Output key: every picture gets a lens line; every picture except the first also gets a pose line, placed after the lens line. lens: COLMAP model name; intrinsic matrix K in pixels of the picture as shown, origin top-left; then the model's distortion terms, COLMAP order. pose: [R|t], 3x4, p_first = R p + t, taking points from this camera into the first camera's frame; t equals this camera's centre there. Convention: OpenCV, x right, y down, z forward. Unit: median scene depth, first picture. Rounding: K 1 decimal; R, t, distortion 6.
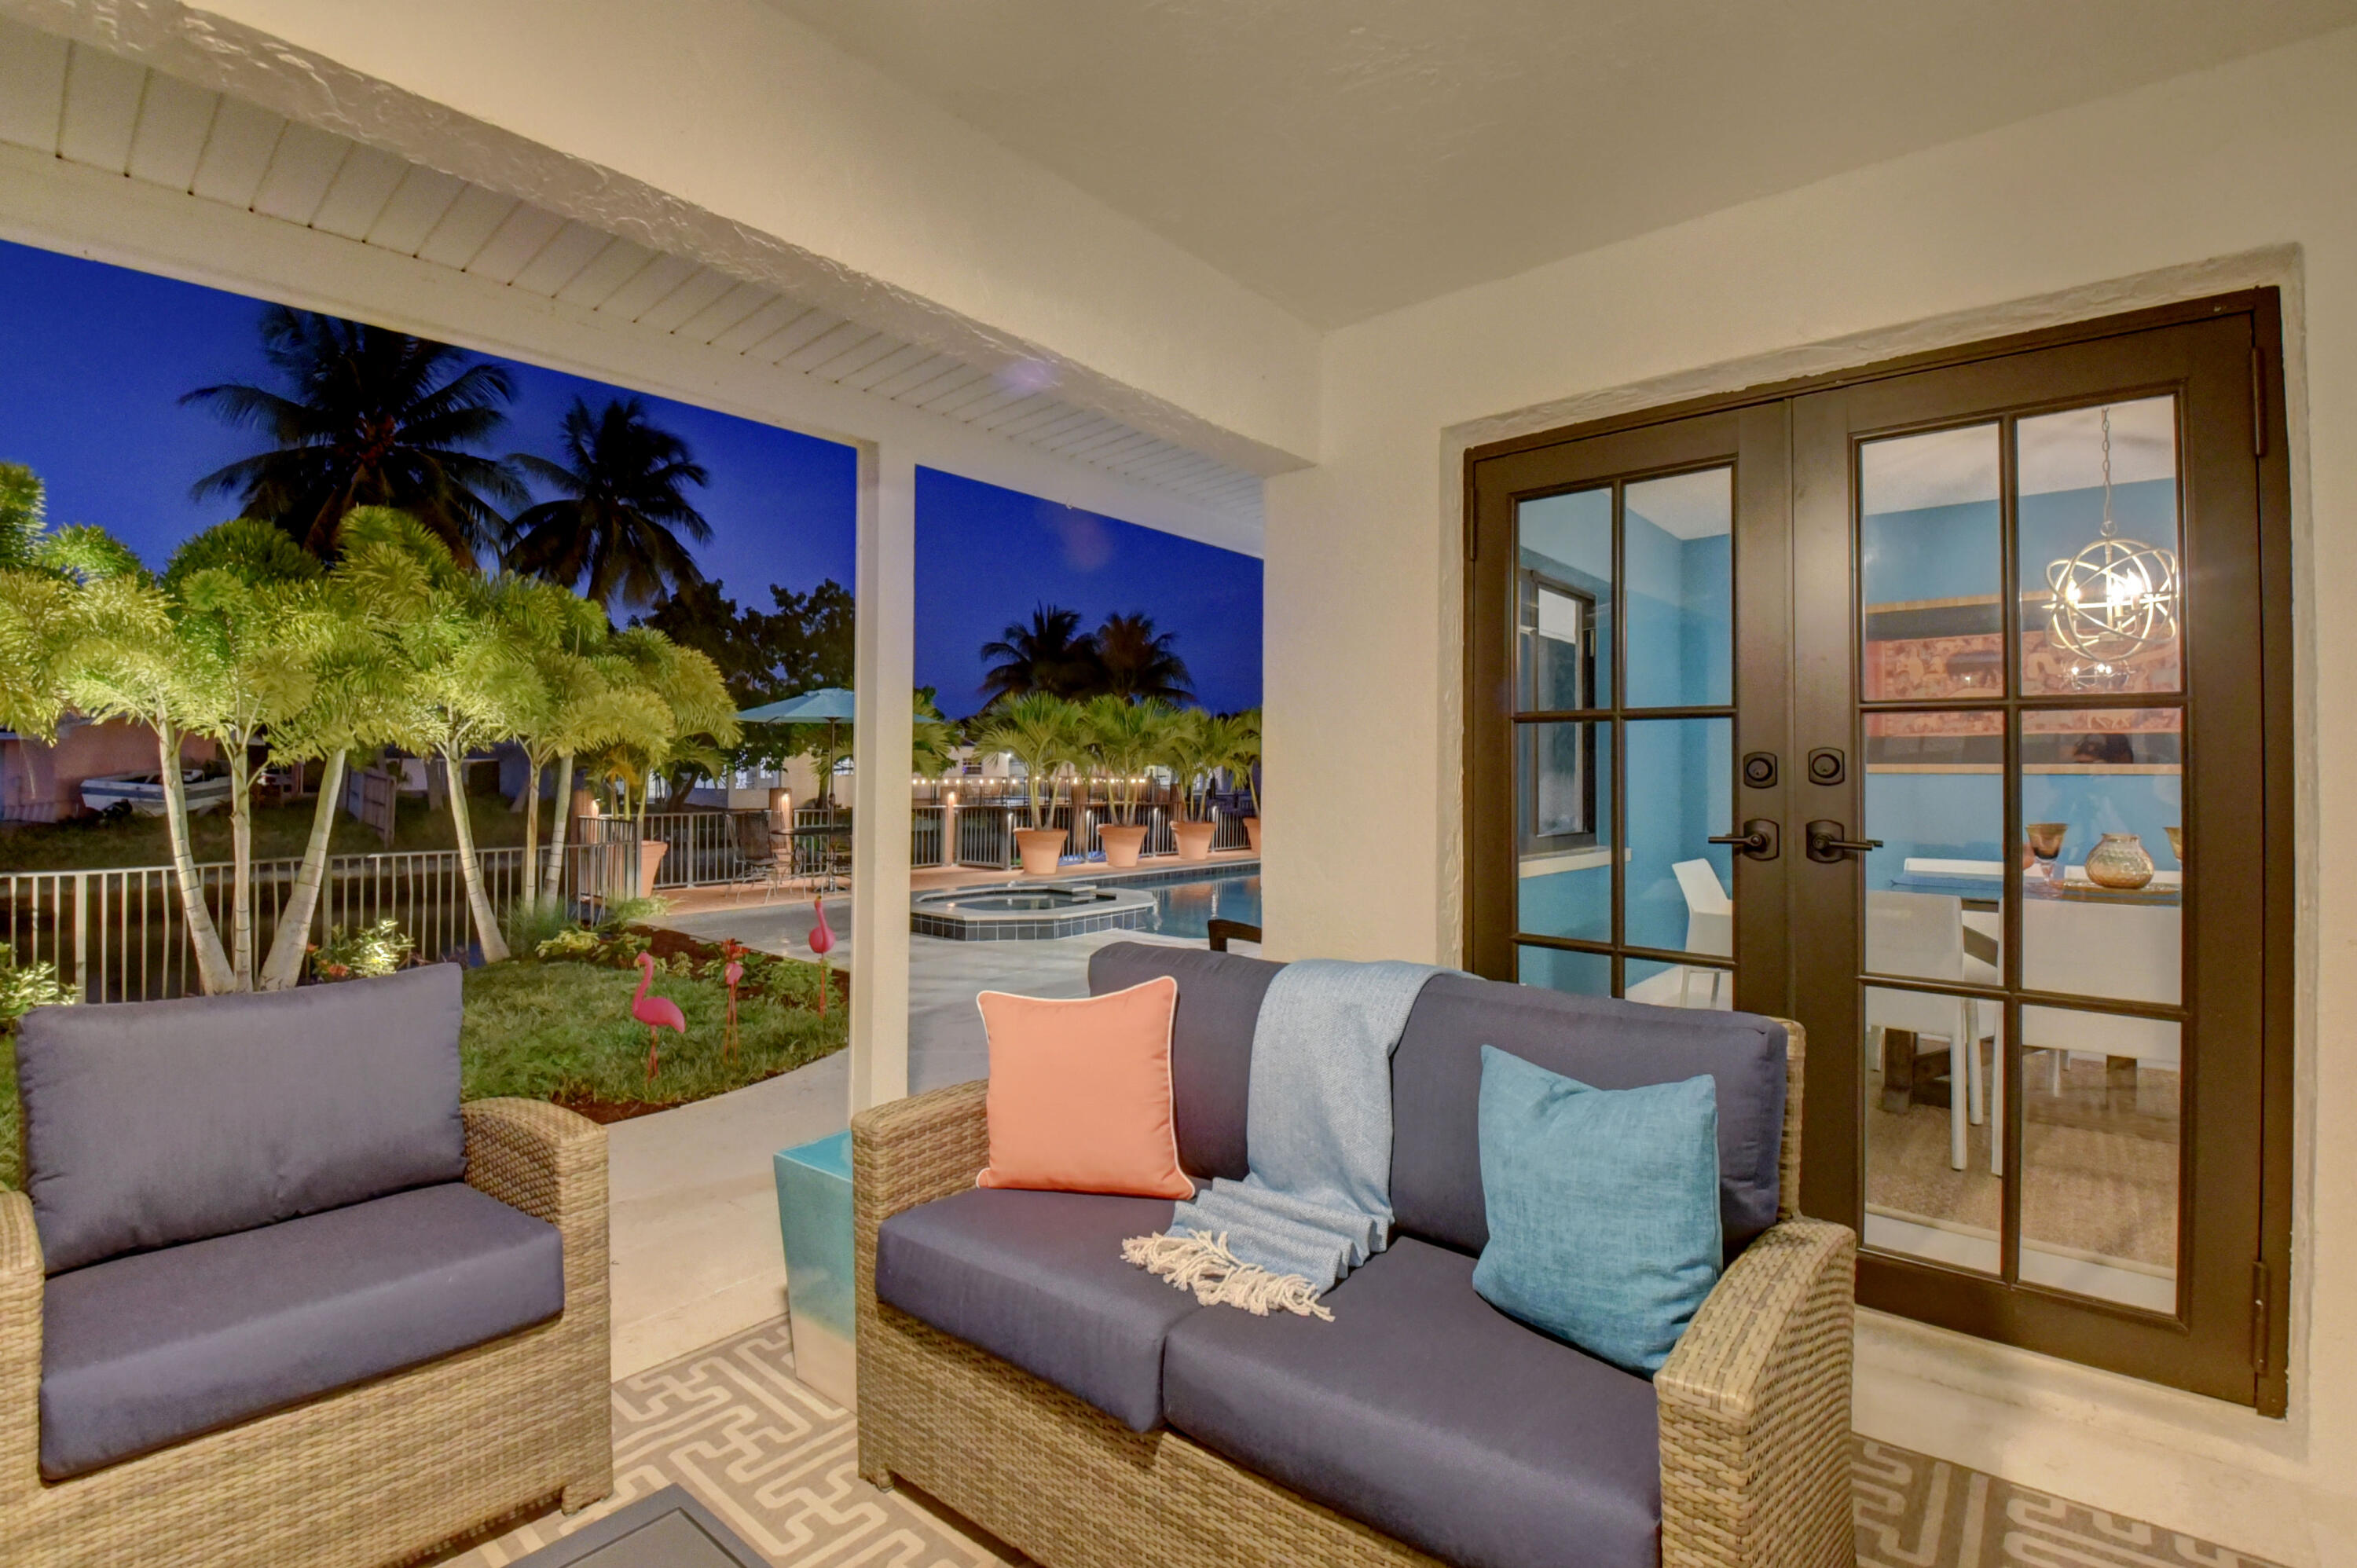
lens RADIAL K [[1034.4, 0, 1169.0], [0, 1034.4, 761.6], [0, 0, 1]] dist [0.000437, -0.008325]
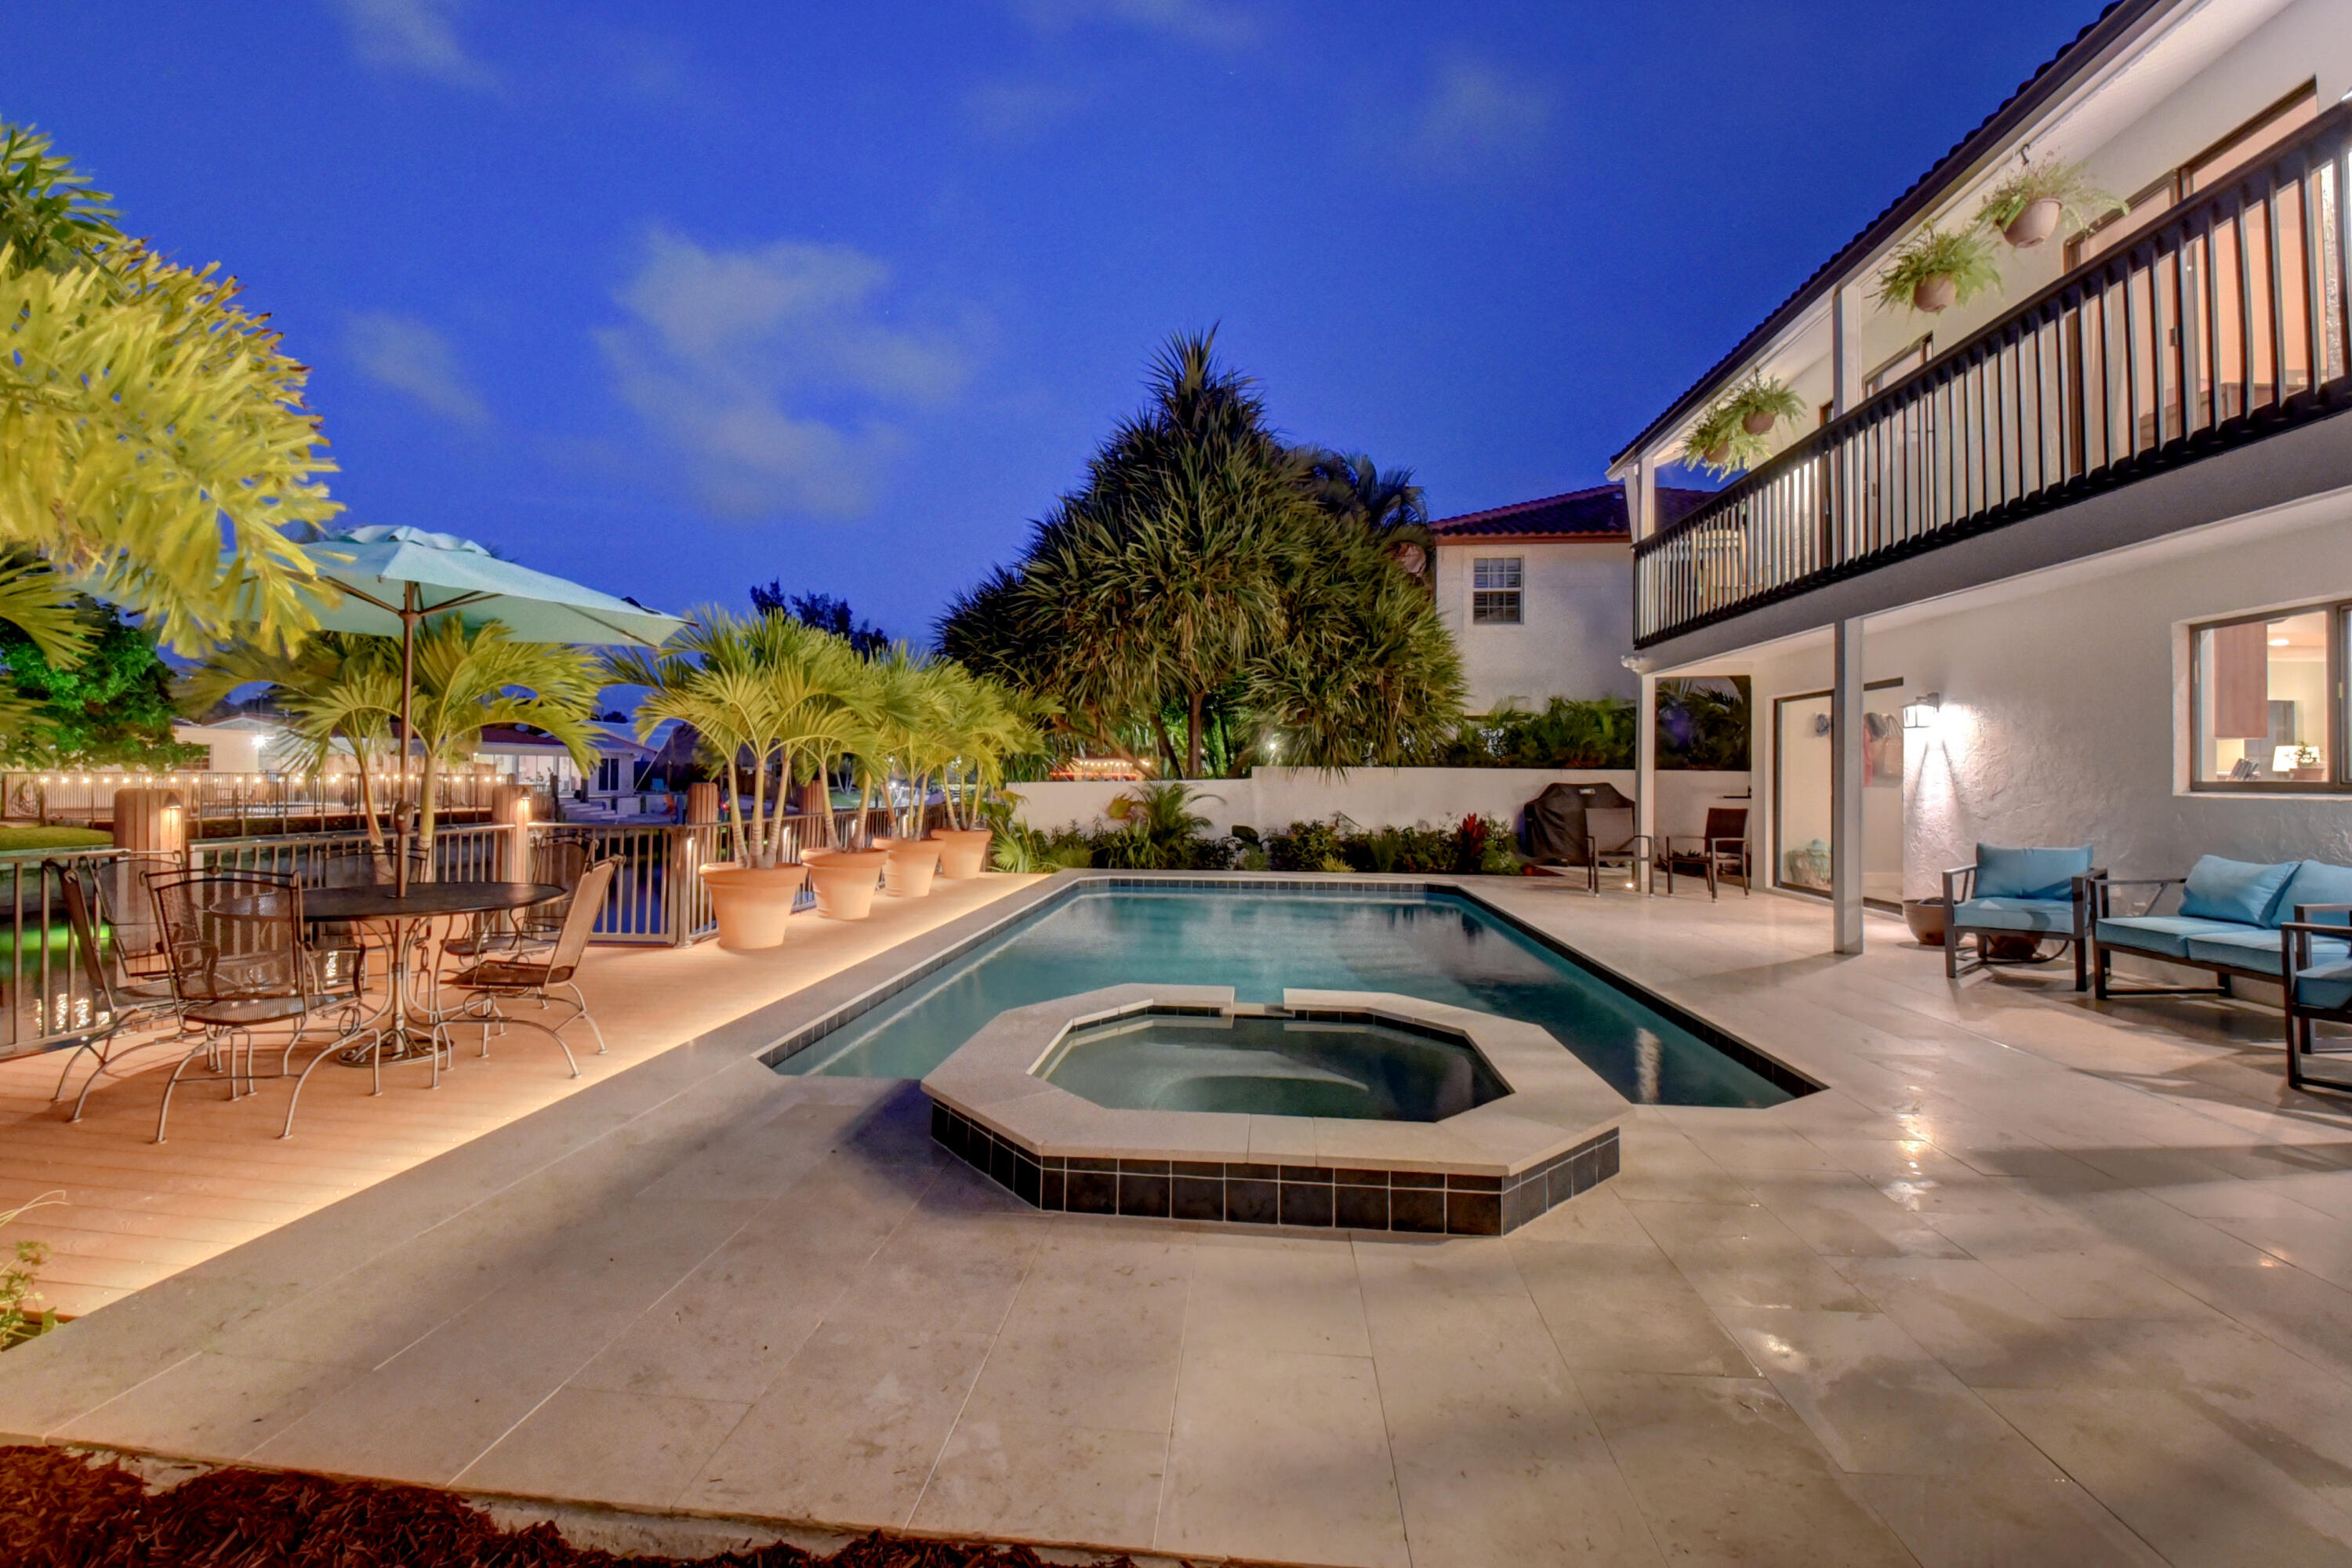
lens RADIAL K [[1032.3, 0, 1166.5], [0, 1032.3, 761.6], [0, 0, 1]] dist [0.000437, -0.008325]
pose [[0.812377, 0.008642, 0.583069, -0.140120], [-0.010116, 0.999949, -0.000727, 0.004861], [-0.583045, -0.005307, 0.812423, 0.229943]]
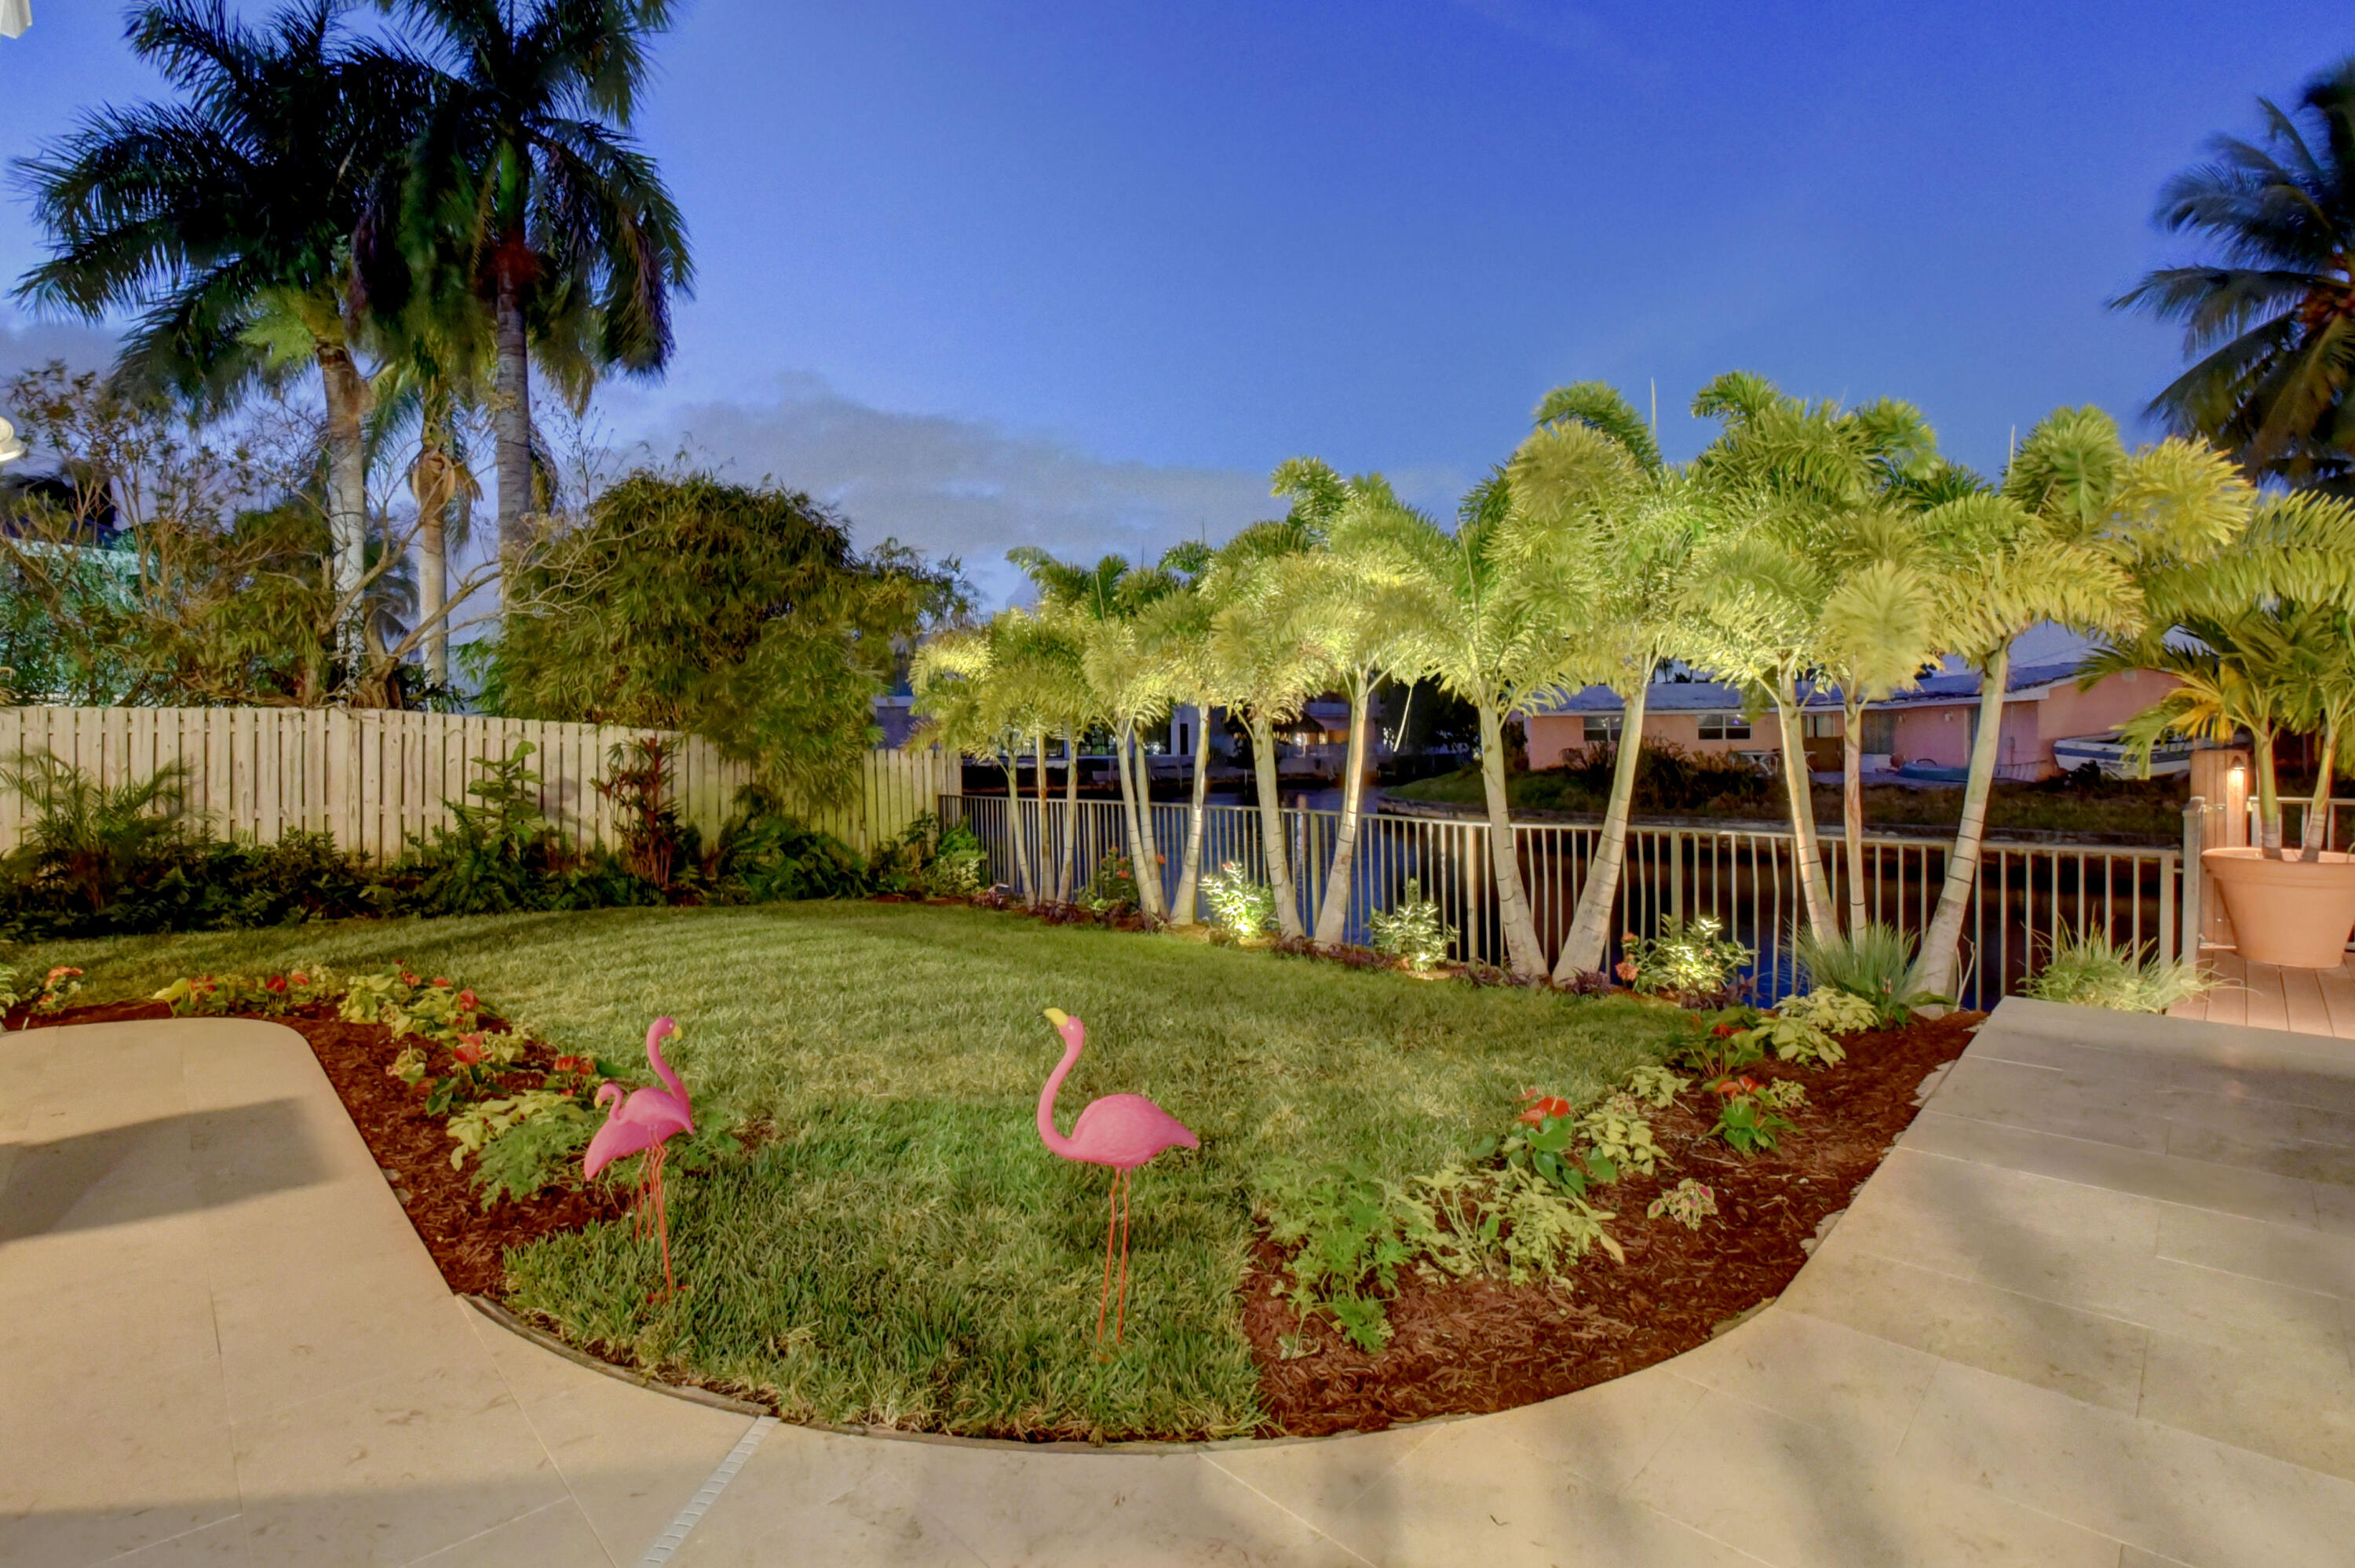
lens RADIAL K [[1033.4, 0, 1168.0], [0, 1033.4, 761.6], [0, 0, 1]] dist [0.000437, -0.008325]
pose [[-0.056647, 0.011435, -0.998329, 0.007242], [0.025397, 0.999627, 0.010009, 0.006504], [0.998071, -0.024788, -0.056917, 0.210400]]
